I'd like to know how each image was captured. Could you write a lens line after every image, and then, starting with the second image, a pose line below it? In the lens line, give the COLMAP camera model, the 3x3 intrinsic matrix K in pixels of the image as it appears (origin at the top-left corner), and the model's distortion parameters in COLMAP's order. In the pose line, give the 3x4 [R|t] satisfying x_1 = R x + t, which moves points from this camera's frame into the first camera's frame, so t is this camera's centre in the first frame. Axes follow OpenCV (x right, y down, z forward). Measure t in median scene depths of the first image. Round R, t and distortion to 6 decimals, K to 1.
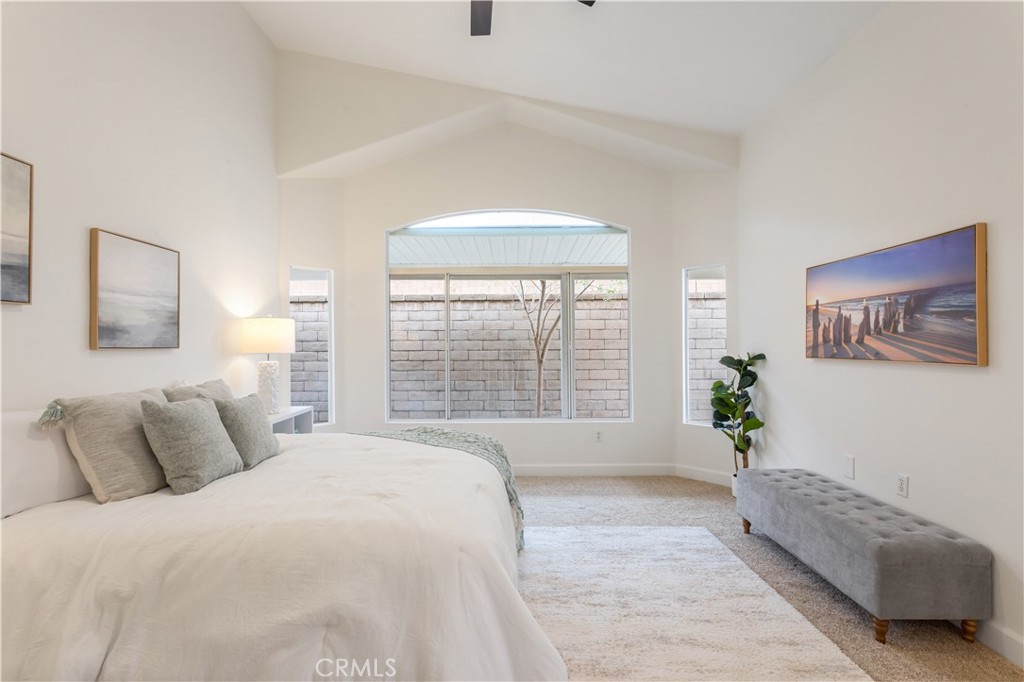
lens RADIAL K [[495.3, 0, 511.6], [0, 495.3, 342.0], [0, 0, 1]] dist [-0.003484, 0.003148]
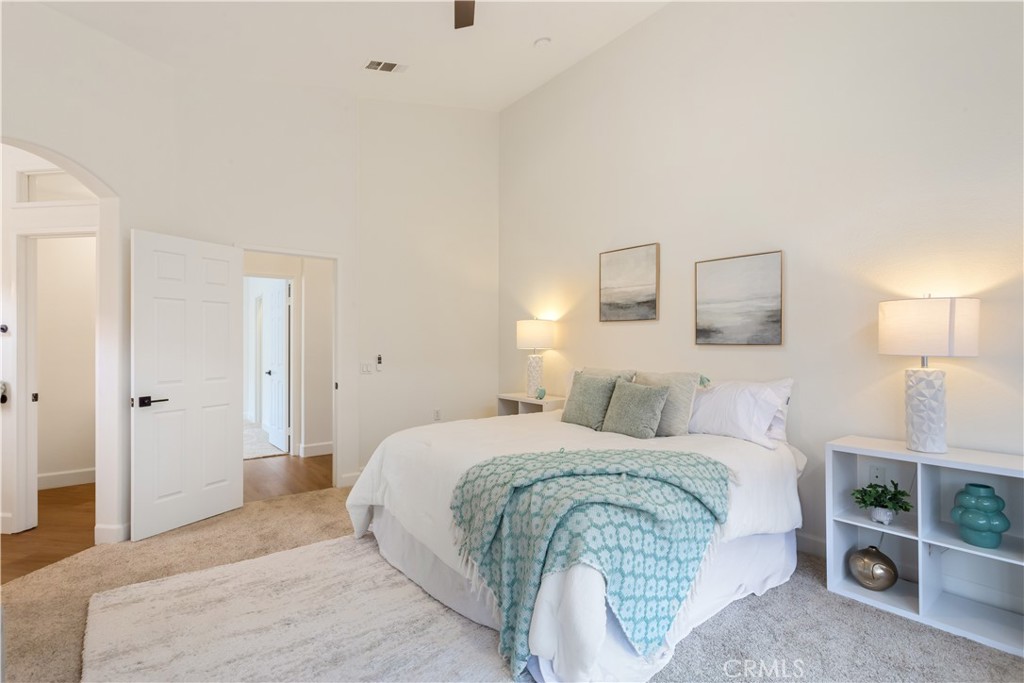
lens RADIAL K [[495.3, 0, 507.9], [0, 495.3, 341.2], [0, 0, 1]] dist [-0.003484, 0.003148]
pose [[-0.811083, 0.007335, -0.584884, 0.437872], [0.009597, 0.999954, -0.000768, -0.000752], [0.584852, -0.006236, -0.811116, 1.735205]]
